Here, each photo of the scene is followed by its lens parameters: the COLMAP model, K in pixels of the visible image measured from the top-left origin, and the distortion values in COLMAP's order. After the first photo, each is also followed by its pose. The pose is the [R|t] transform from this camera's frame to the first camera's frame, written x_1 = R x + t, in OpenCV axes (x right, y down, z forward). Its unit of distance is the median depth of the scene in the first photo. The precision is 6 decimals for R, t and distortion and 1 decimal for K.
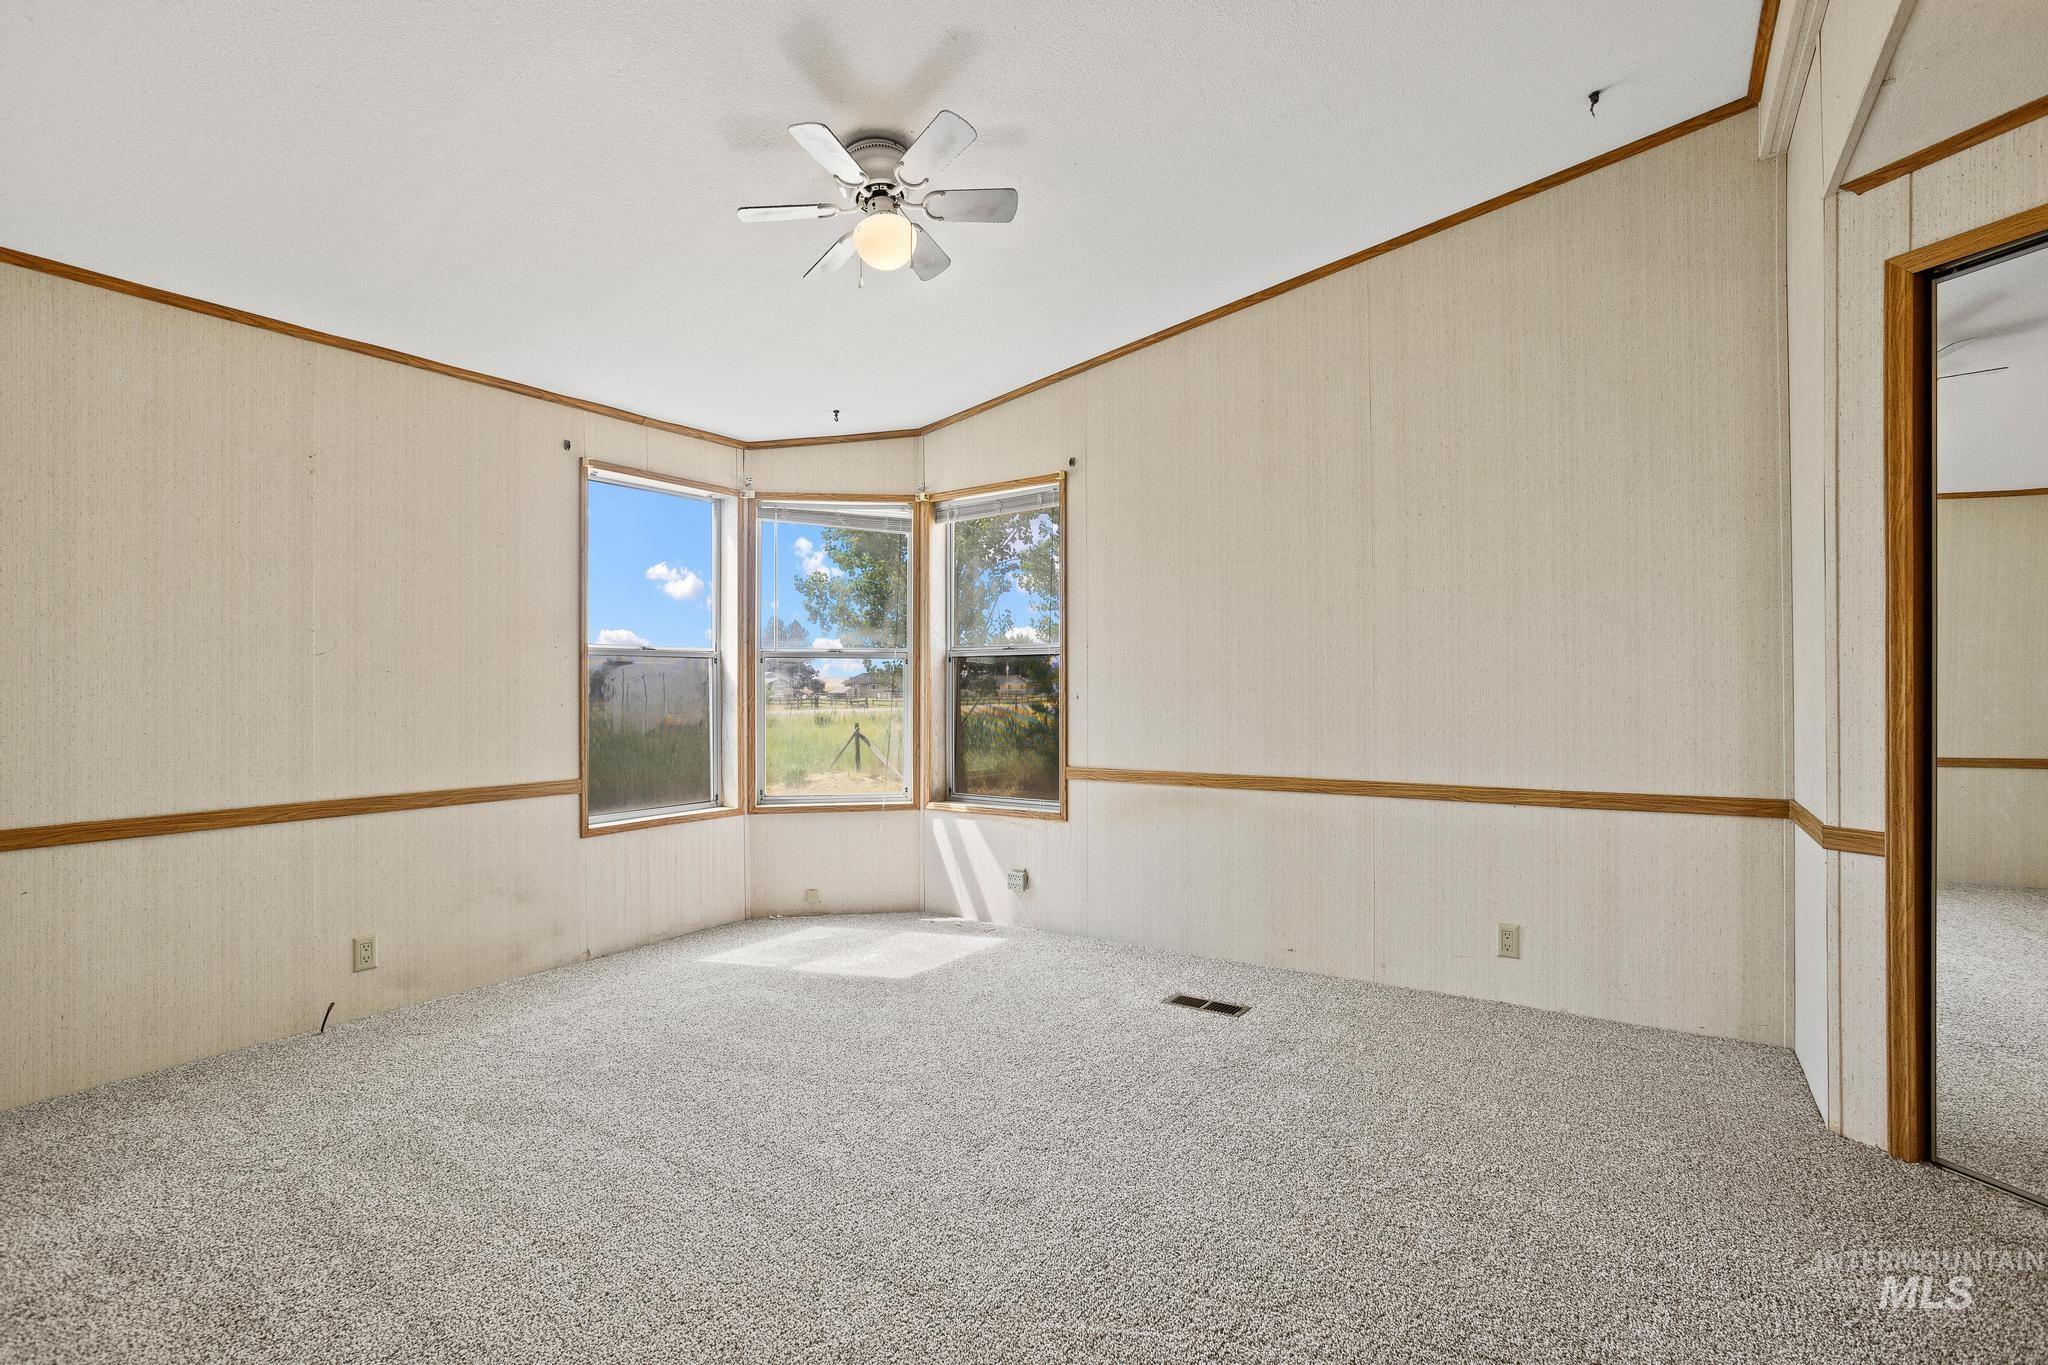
lens RADIAL K [[936.3, 0, 1019.4], [0, 936.3, 690.9], [0, 0, 1]] dist [-0.048362, 0.010978]
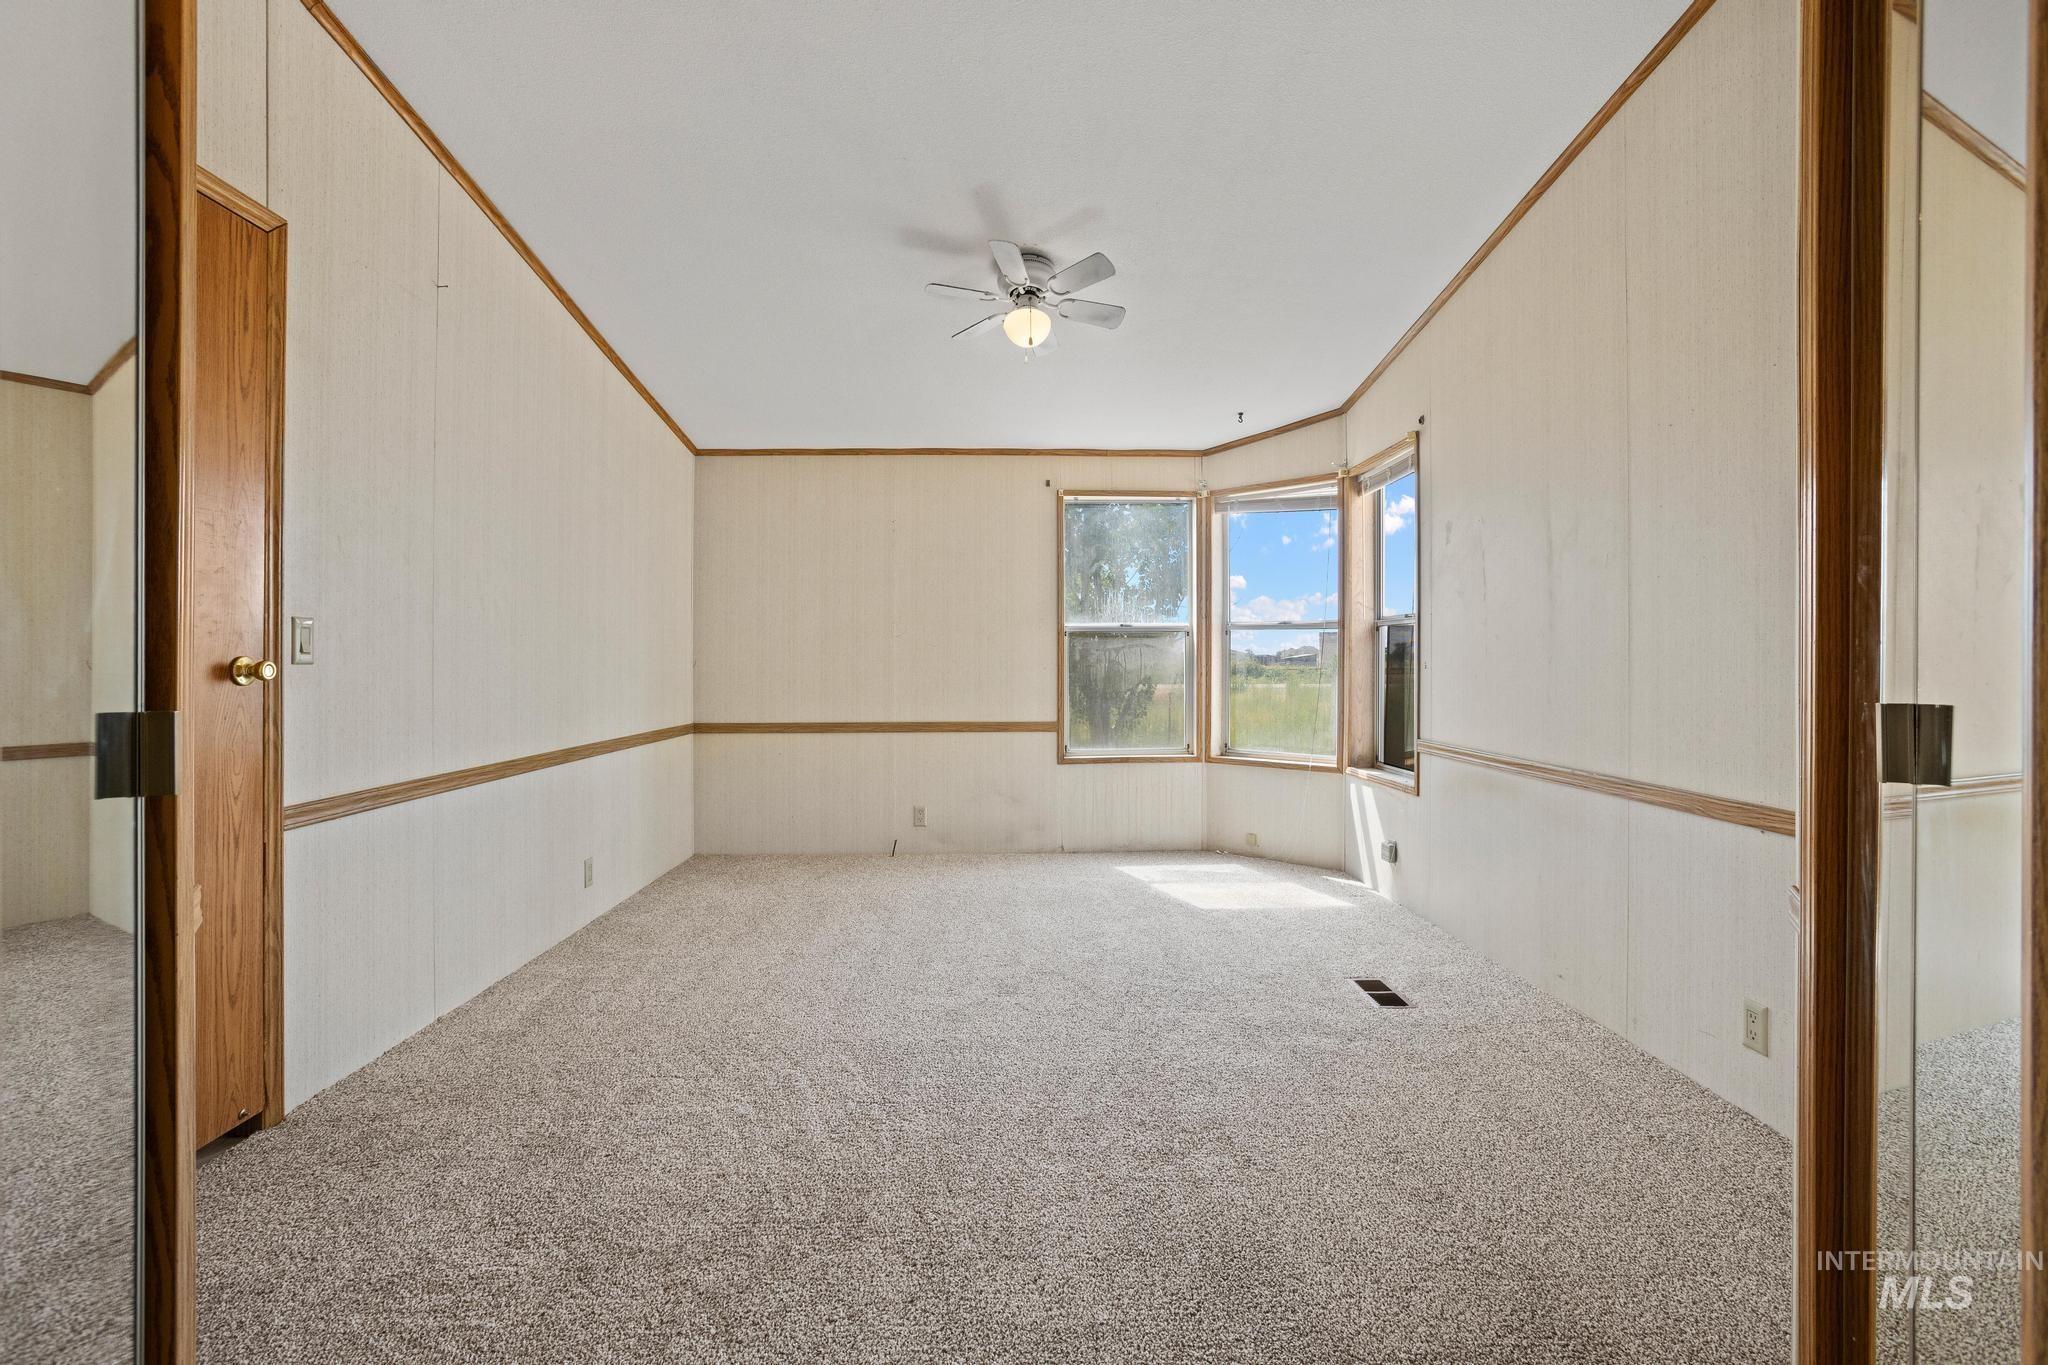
lens RADIAL K [[936.3, 0, 1025.2], [0, 936.3, 671.8], [0, 0, 1]] dist [-0.048362, 0.010978]
pose [[0.587602, 0.016913, -0.808973, 0.589543], [-0.002944, 0.999820, 0.018764, -0.005832], [0.809145, -0.008644, 0.587546, 0.120244]]
